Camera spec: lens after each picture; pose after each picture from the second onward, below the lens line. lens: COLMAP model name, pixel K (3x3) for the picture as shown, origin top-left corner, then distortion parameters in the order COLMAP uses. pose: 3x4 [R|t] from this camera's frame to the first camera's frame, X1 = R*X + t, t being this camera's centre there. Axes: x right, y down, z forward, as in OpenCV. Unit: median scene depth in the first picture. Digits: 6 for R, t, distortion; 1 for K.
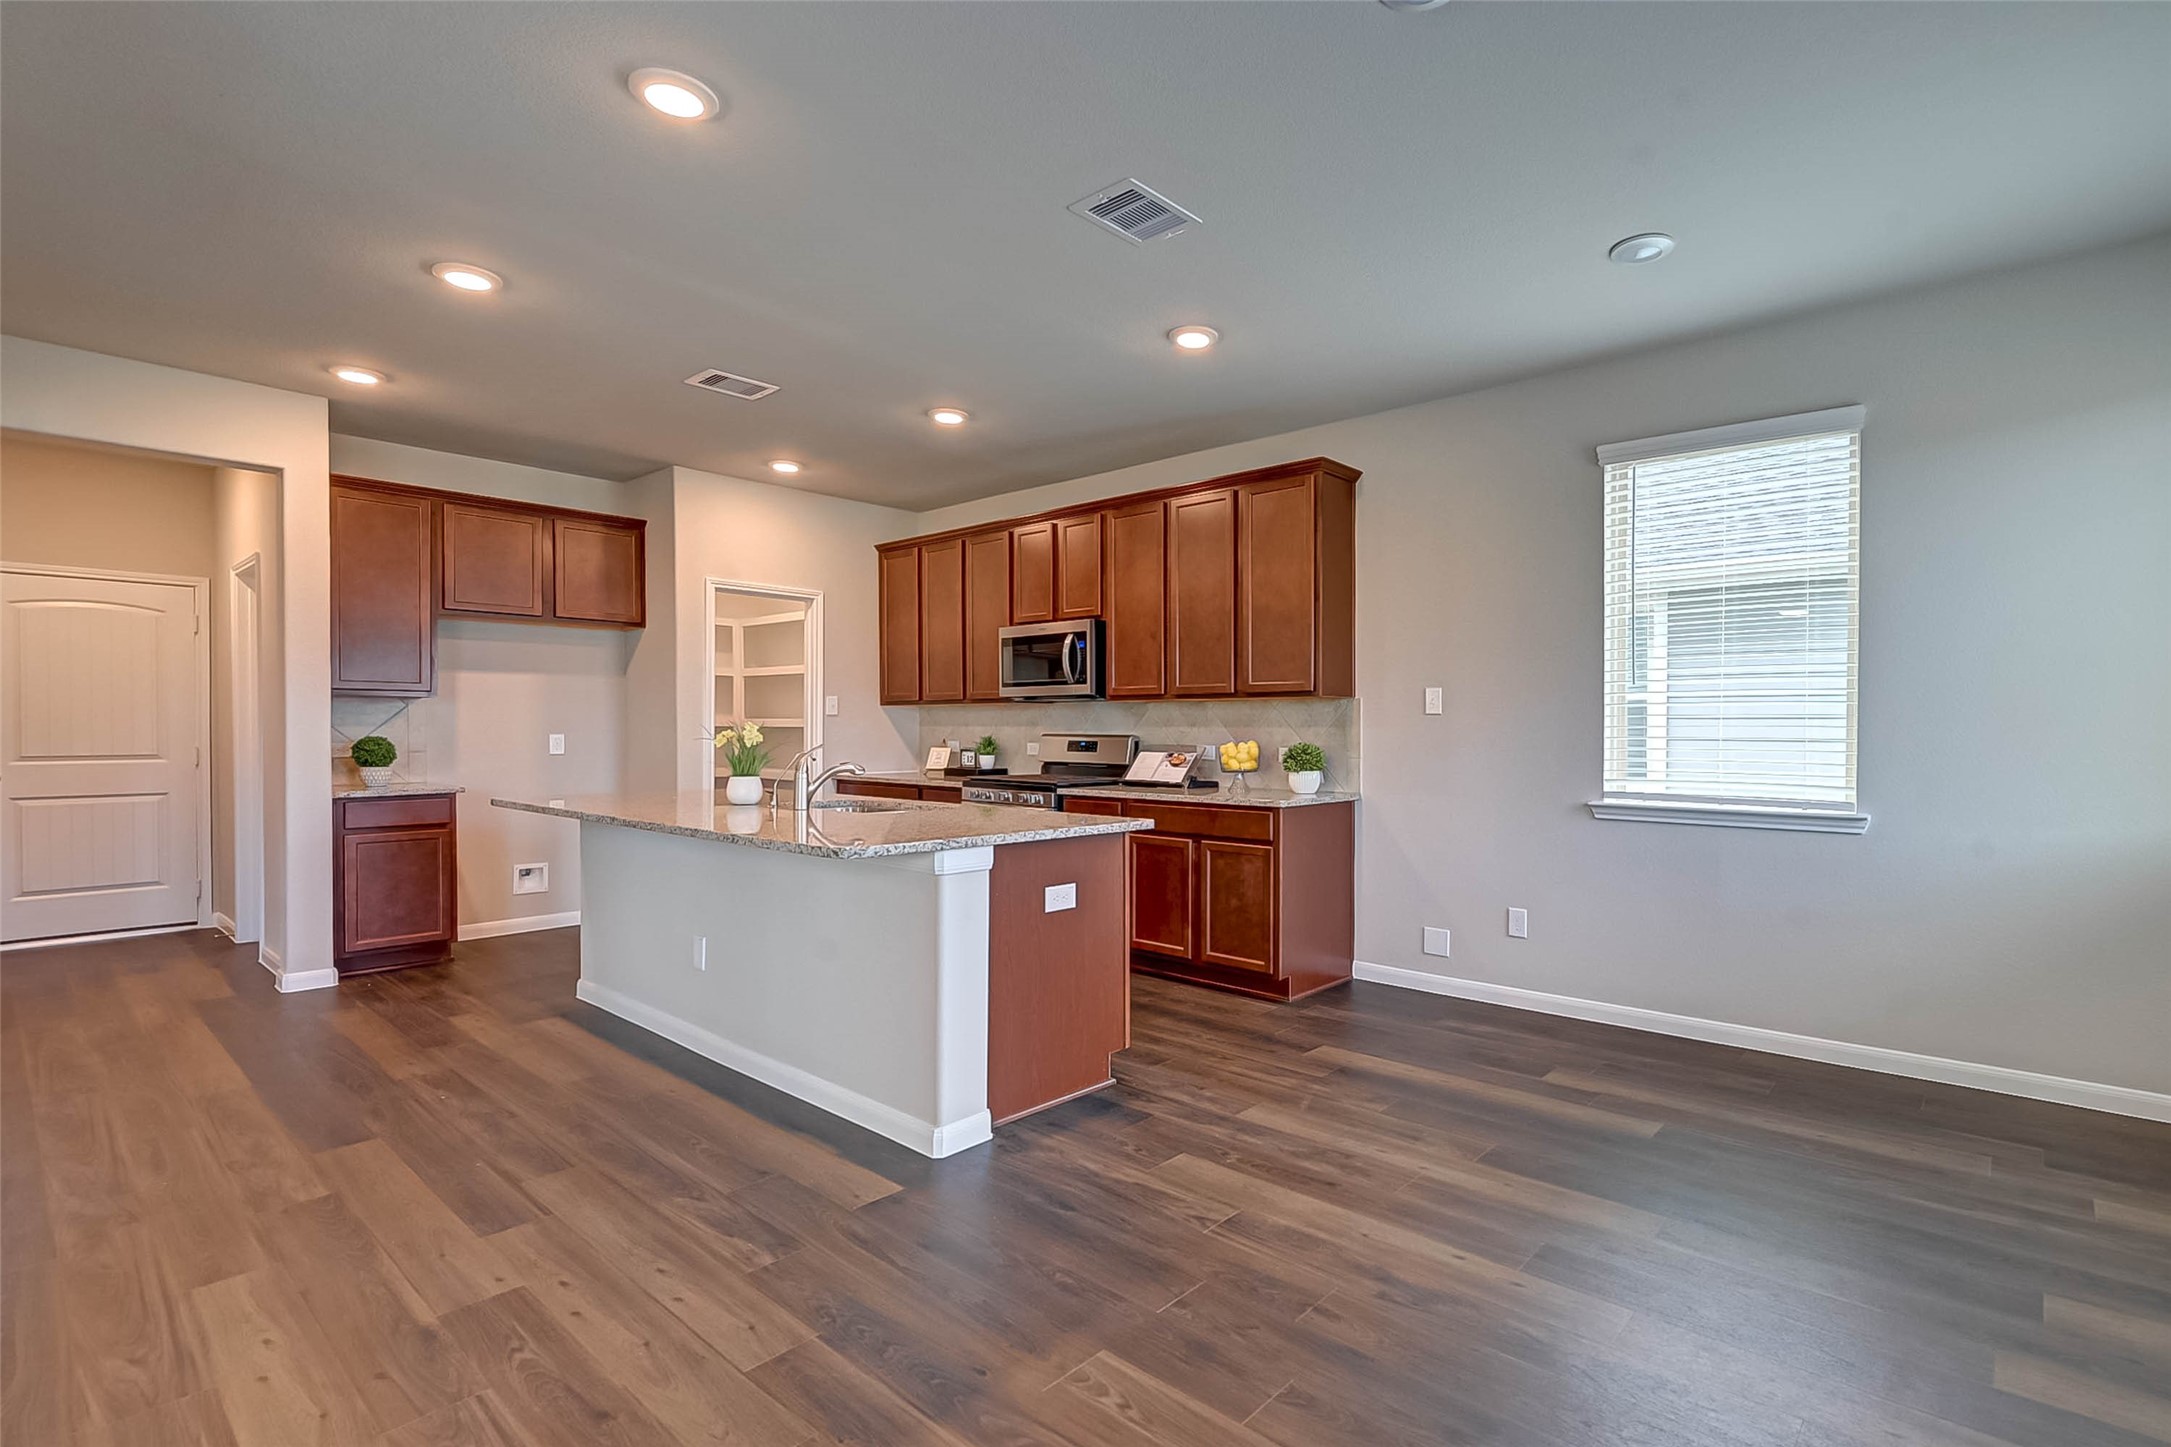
lens RADIAL K [[982.3, 0, 1101.2], [0, 982.3, 742.1], [0, 0, 1]] dist [-0.013604, 0.000260]
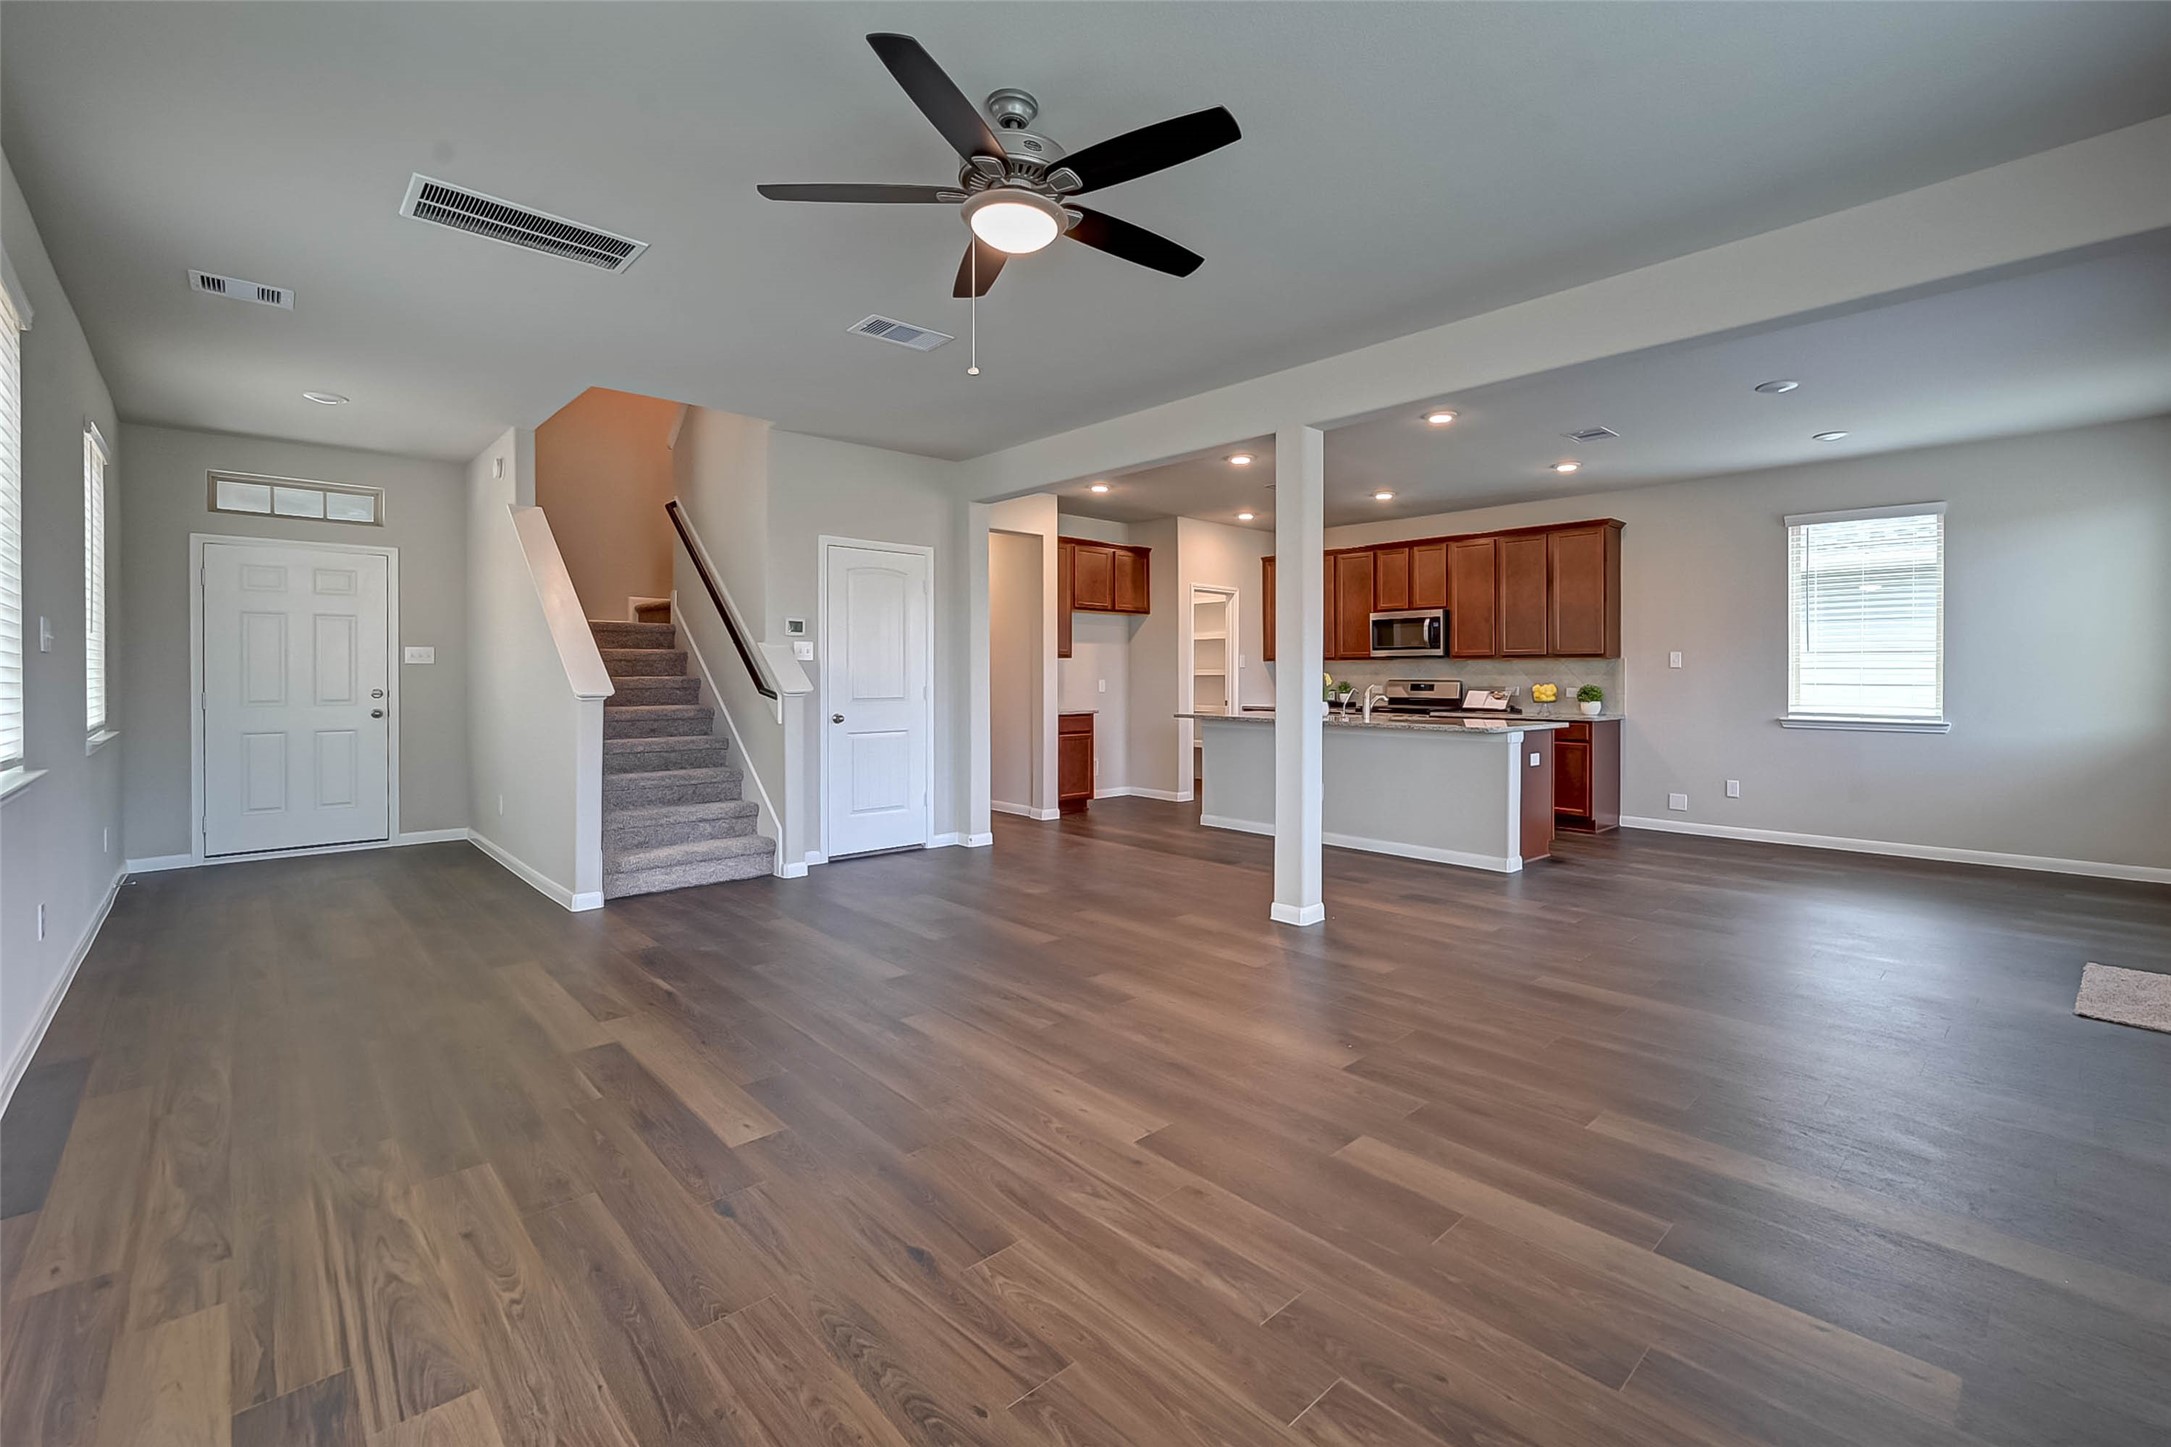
lens RADIAL K [[895.9, 0, 1159.1], [0, 895.9, 680.0], [0, 0, 1]] dist [0.007411, -0.000478]
pose [[0.998209, -0.000323, -0.059827, -0.429781], [-0.000301, 0.999946, -0.010420, 0.008796], [0.059827, 0.010419, 0.998154, -0.563671]]
